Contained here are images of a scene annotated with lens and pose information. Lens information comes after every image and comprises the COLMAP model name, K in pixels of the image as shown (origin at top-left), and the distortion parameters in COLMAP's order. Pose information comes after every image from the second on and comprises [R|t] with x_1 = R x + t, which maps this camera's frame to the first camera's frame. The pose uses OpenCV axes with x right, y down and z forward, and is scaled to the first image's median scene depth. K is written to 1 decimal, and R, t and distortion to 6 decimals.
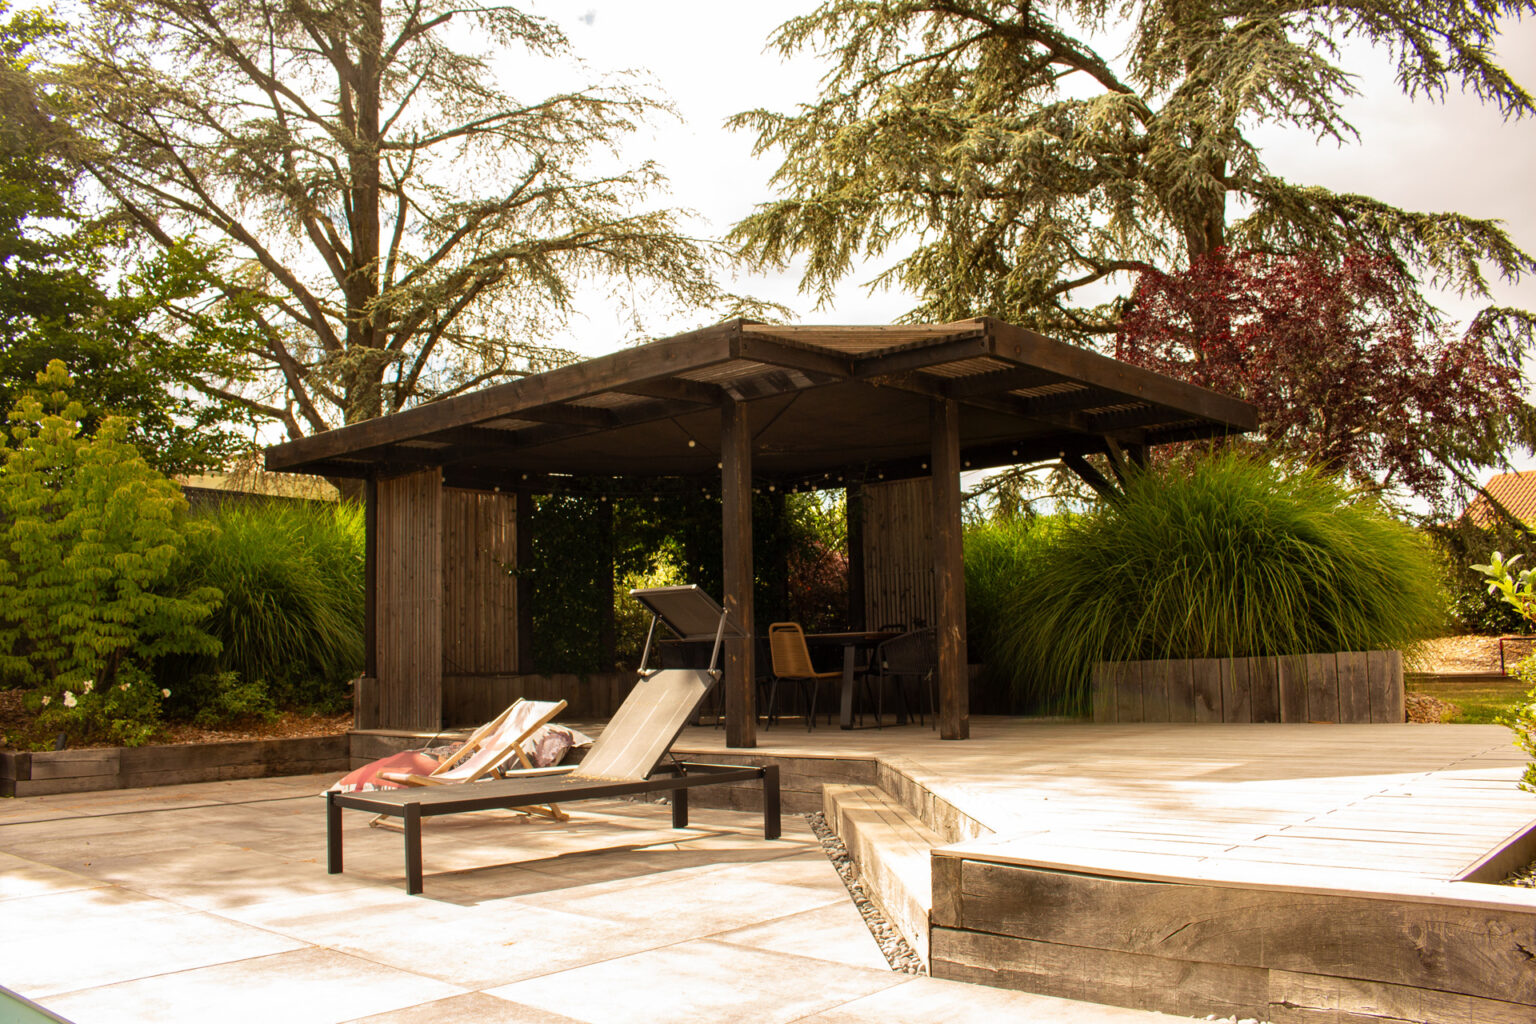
lens RADIAL K [[1282.0, 0, 772.0], [0, 1282.0, 511.2], [0, 0, 1]] dist [-0.153162, 0.125702]
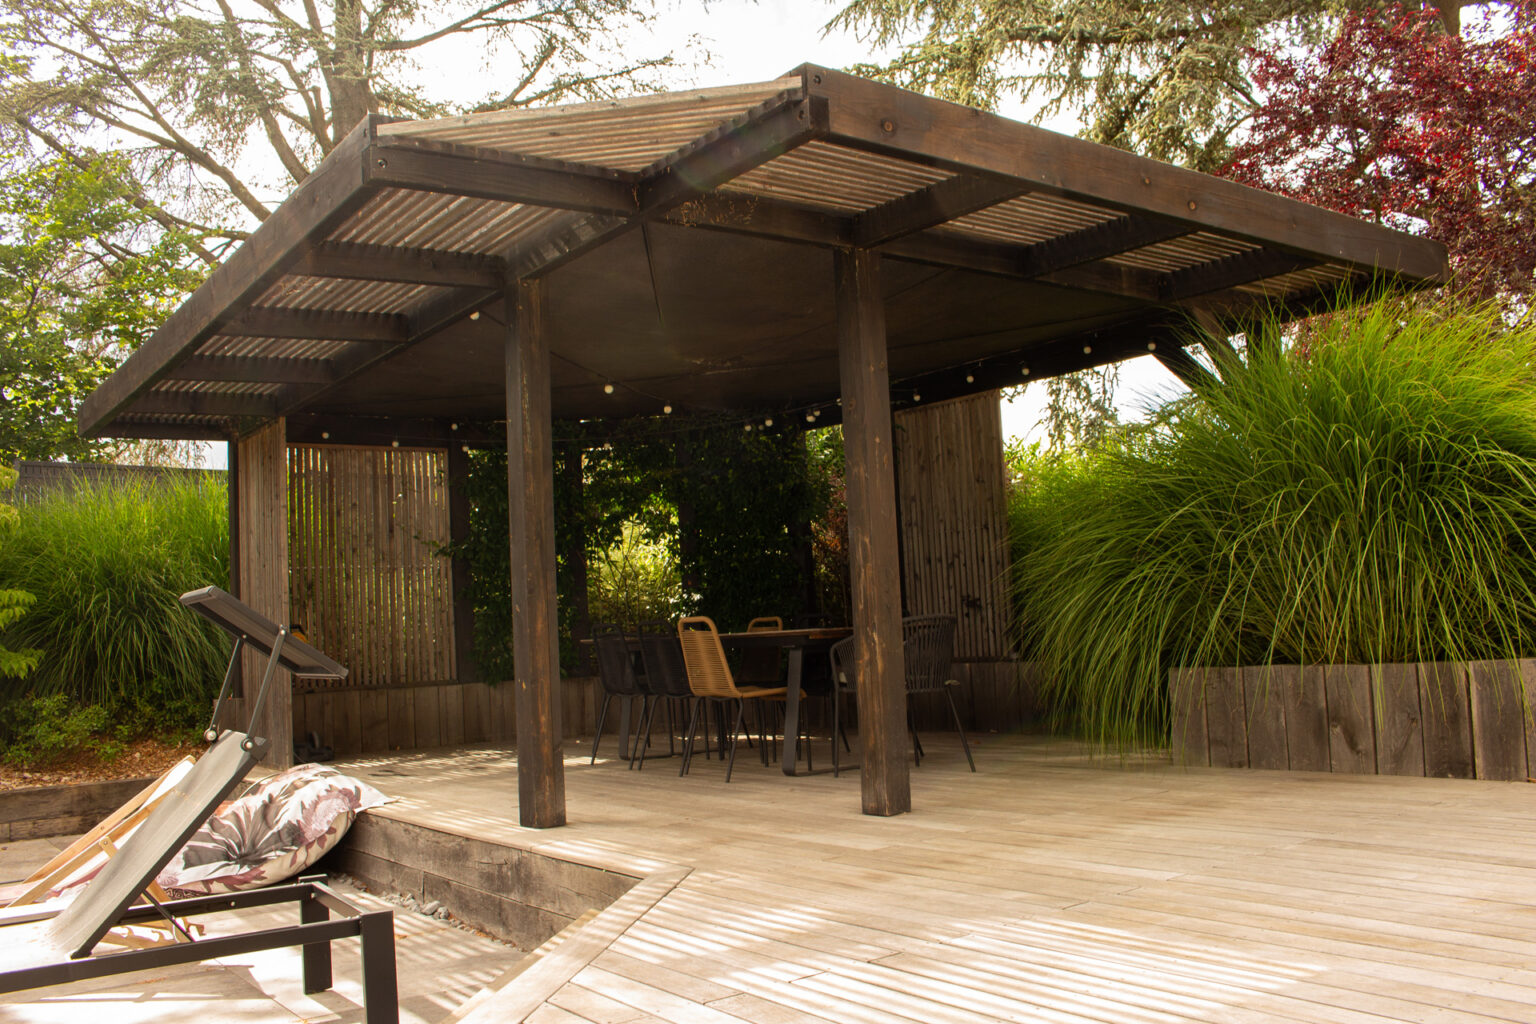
lens RADIAL K [[1316.9, 0, 769.0], [0, 1316.9, 526.7], [0, 0, 1]] dist [-0.076361, 0.001147]
pose [[0.981463, -0.039752, -0.187484, 0.196905], [0.048181, 0.998013, 0.040616, 0.014504], [0.185497, -0.048896, 0.981428, 0.357522]]
